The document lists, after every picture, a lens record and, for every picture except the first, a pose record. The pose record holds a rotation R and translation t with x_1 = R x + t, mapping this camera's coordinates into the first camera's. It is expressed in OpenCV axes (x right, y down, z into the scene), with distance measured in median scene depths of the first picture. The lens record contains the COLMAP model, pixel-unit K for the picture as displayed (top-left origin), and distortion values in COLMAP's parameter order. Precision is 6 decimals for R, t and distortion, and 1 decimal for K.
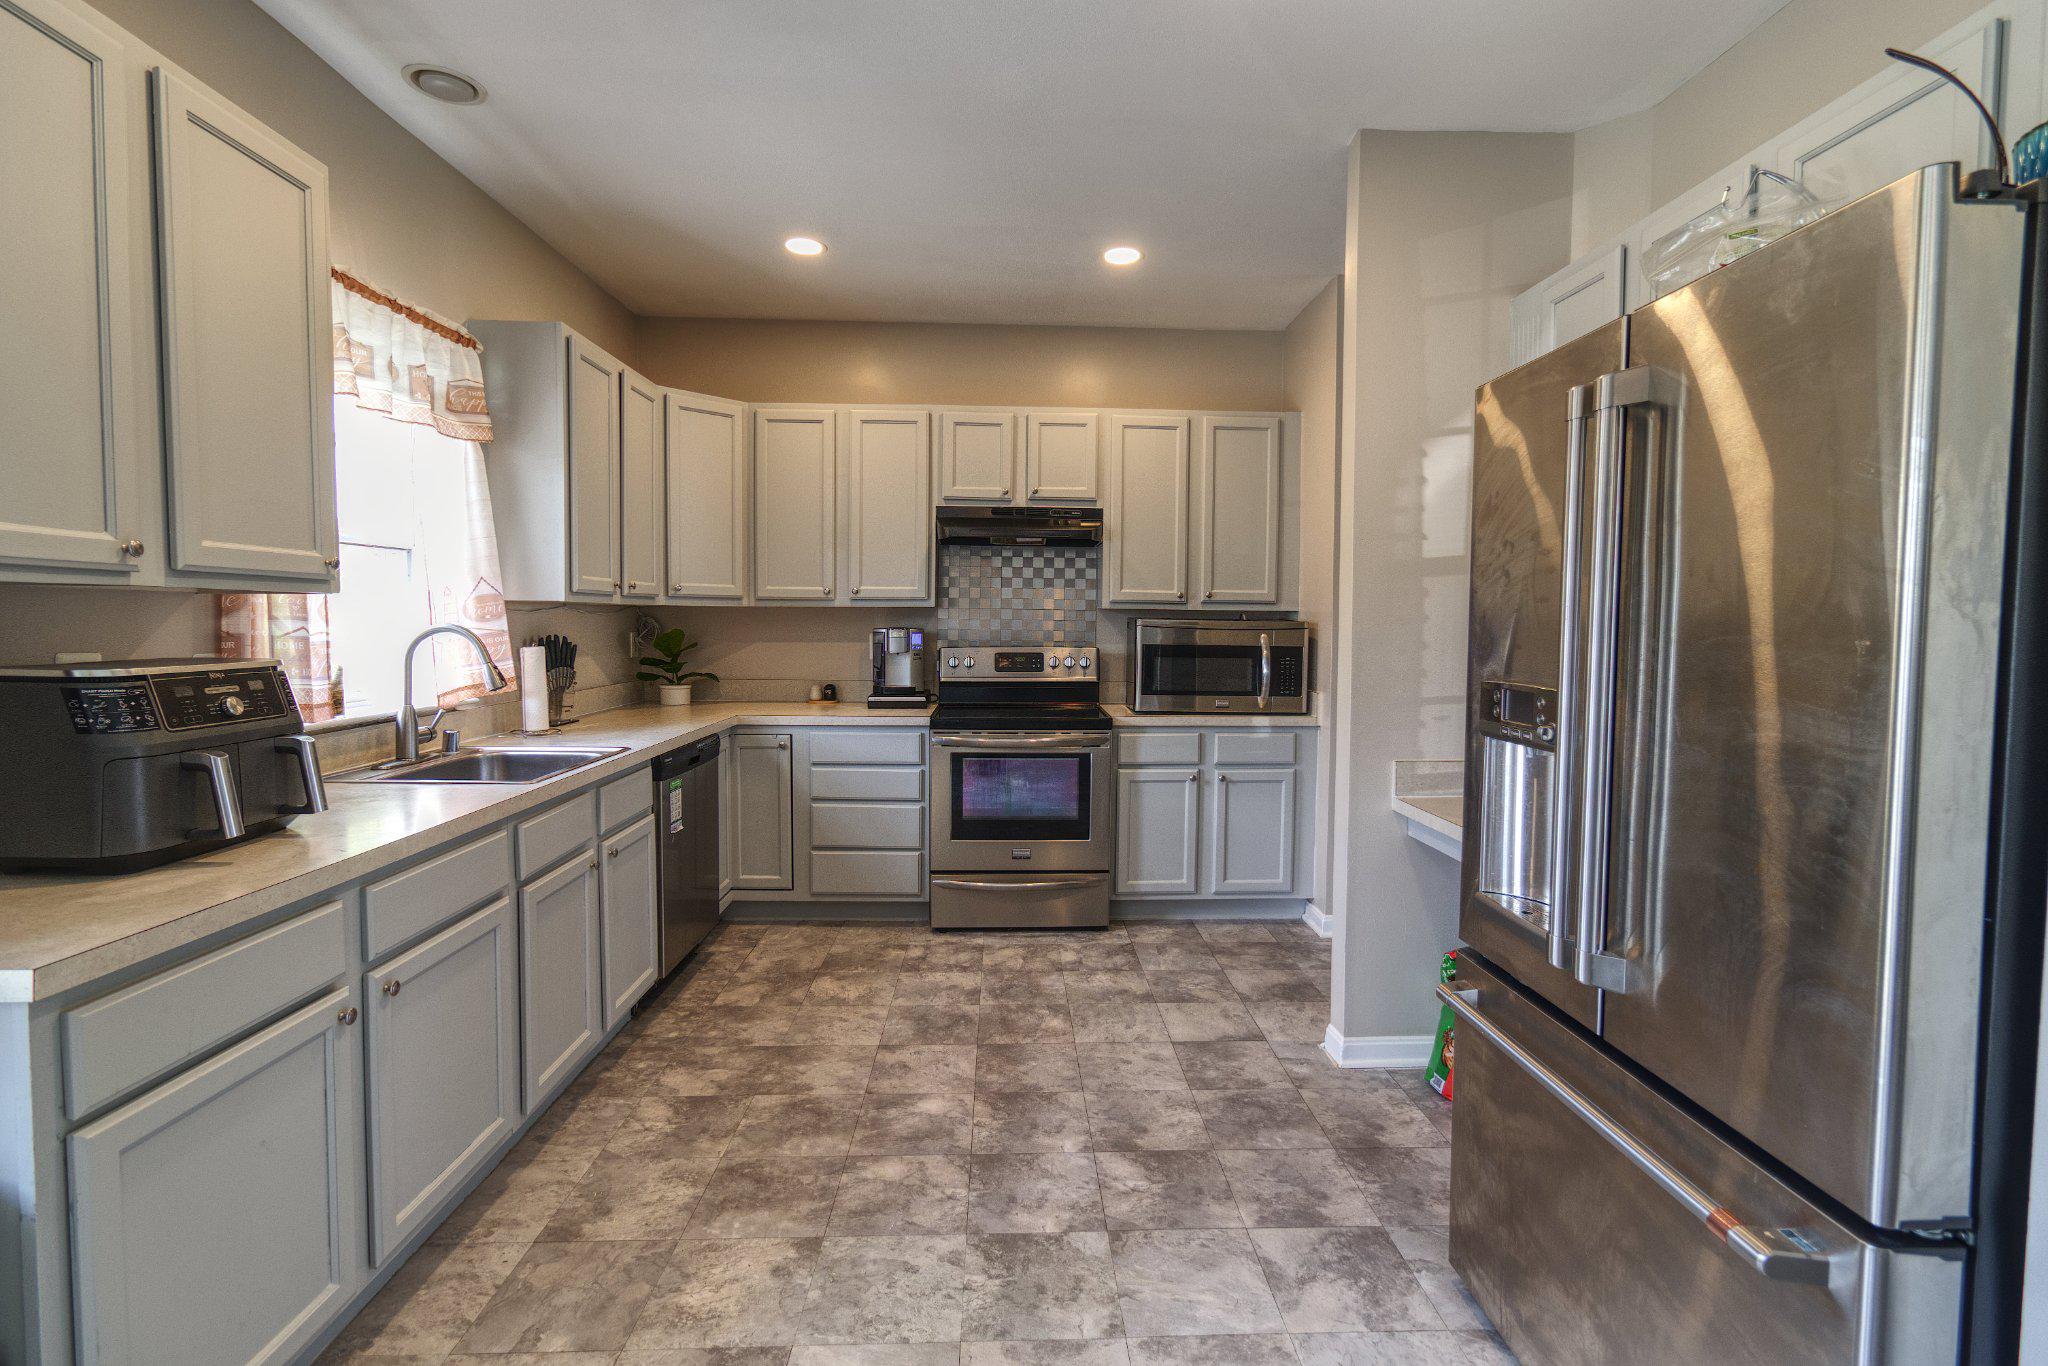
lens RADIAL K [[943.2, 0, 1024.3], [0, 943.2, 669.8], [0, 0, 1]] dist [0.001835, 0.000200]
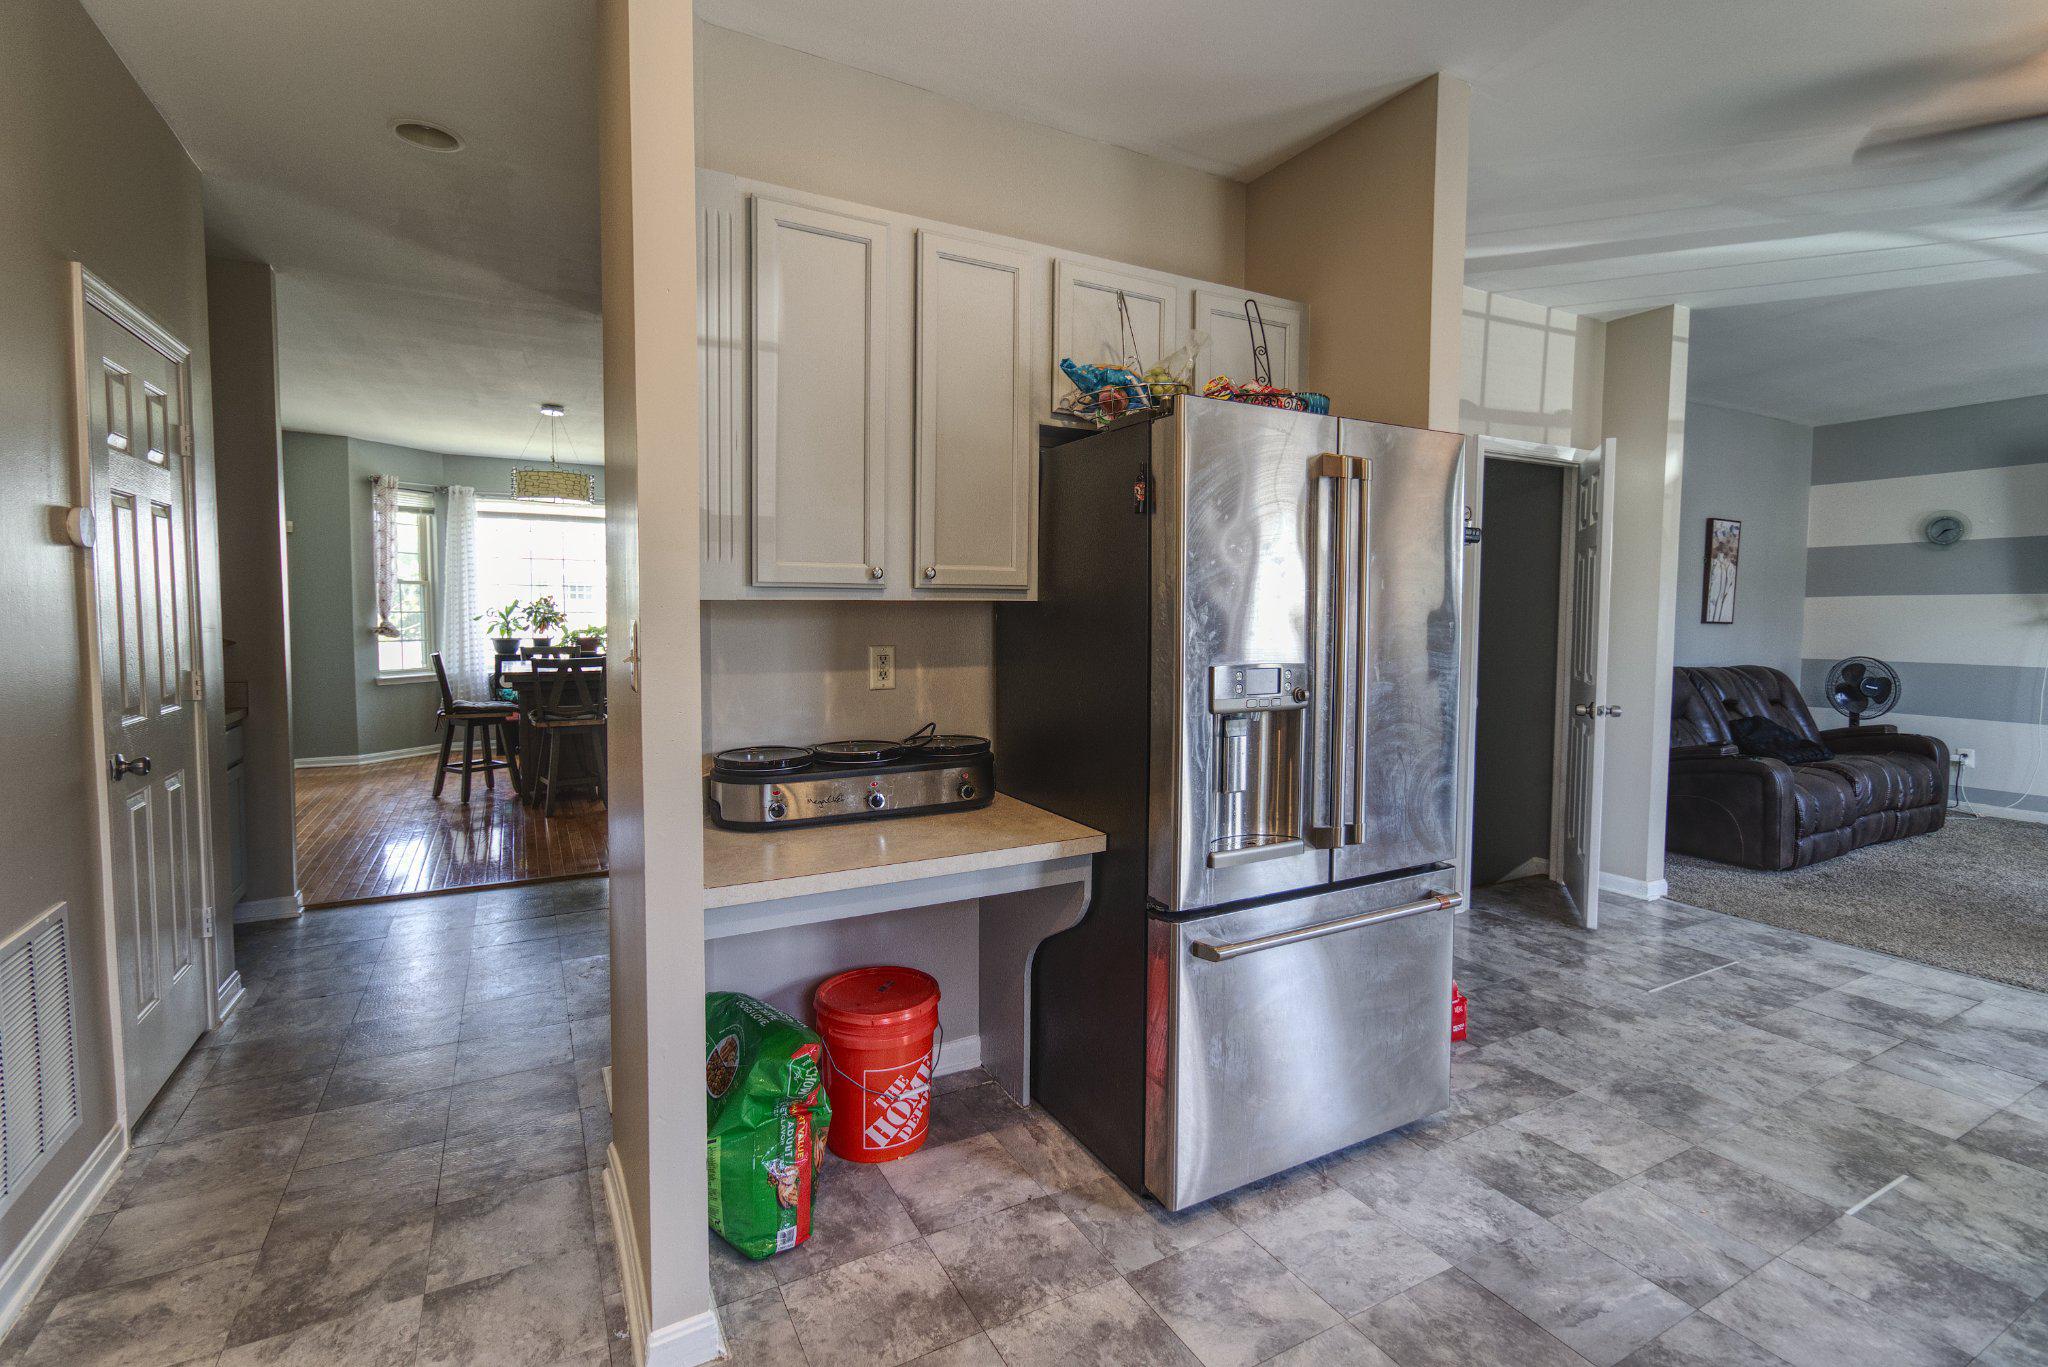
lens RADIAL K [[943.2, 0, 1024.3], [0, 943.2, 670.3], [0, 0, 1]] dist [0.001835, 0.000200]
pose [[-0.460843, -0.067638, 0.884900, -0.180523], [0.036215, 0.994828, 0.094901, -0.046937], [-0.886742, 0.075781, -0.456010, 0.745269]]
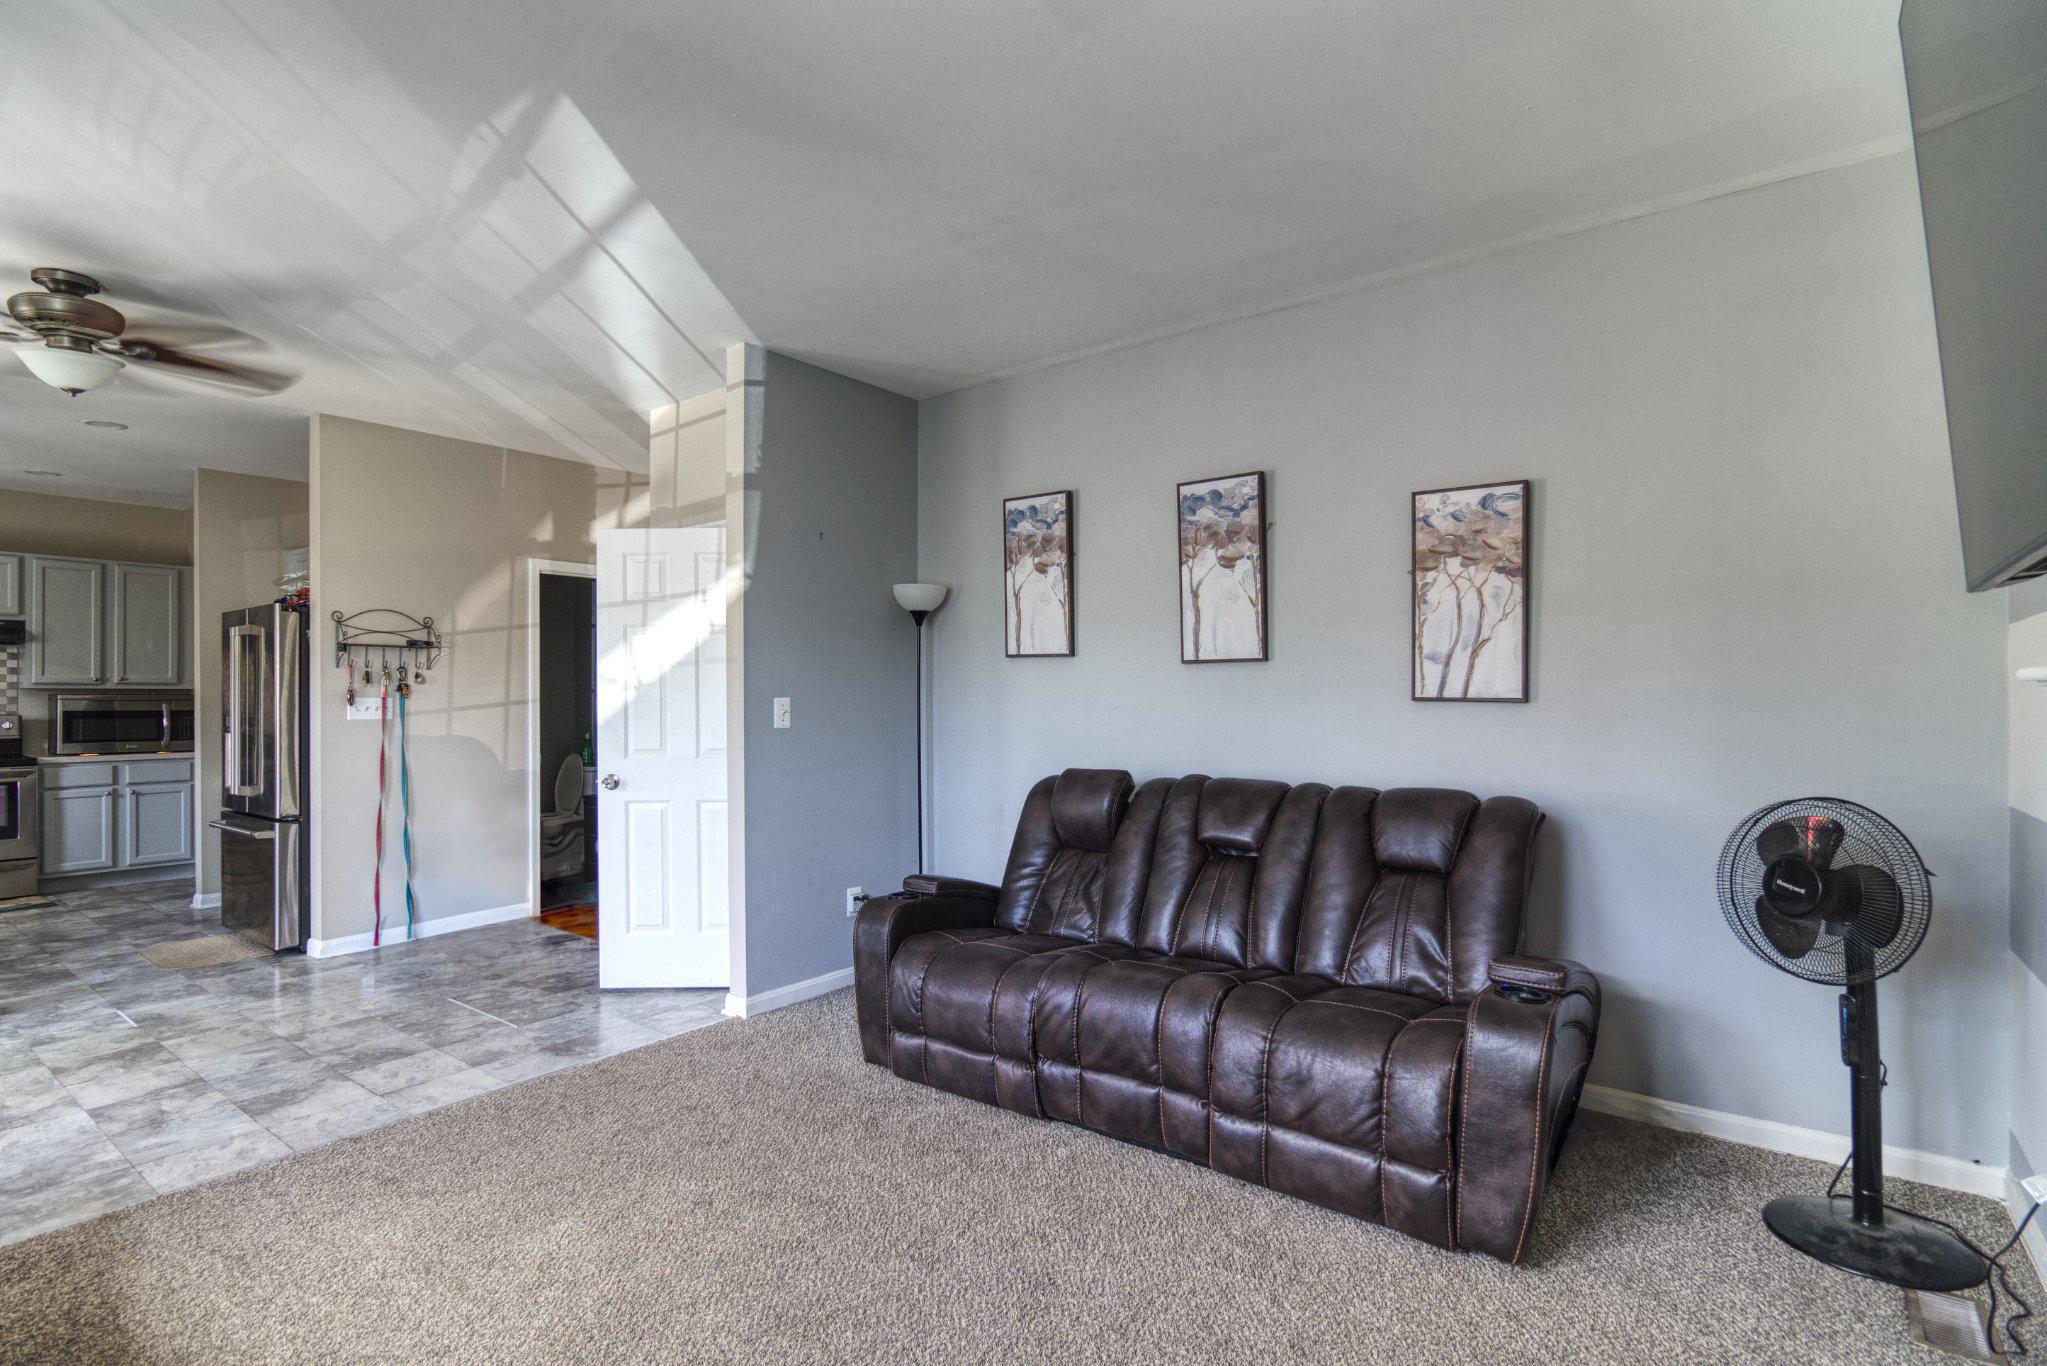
lens RADIAL K [[985.4, 0, 1021.6], [0, 985.4, 687.0], [0, 0, 1]] dist [0.000554, -0.000137]
pose [[0.625587, -0.006800, 0.780124, -0.154477], [0.049698, 0.998278, -0.031152, 0.064096], [-0.778569, 0.058259, 0.624848, -1.252812]]
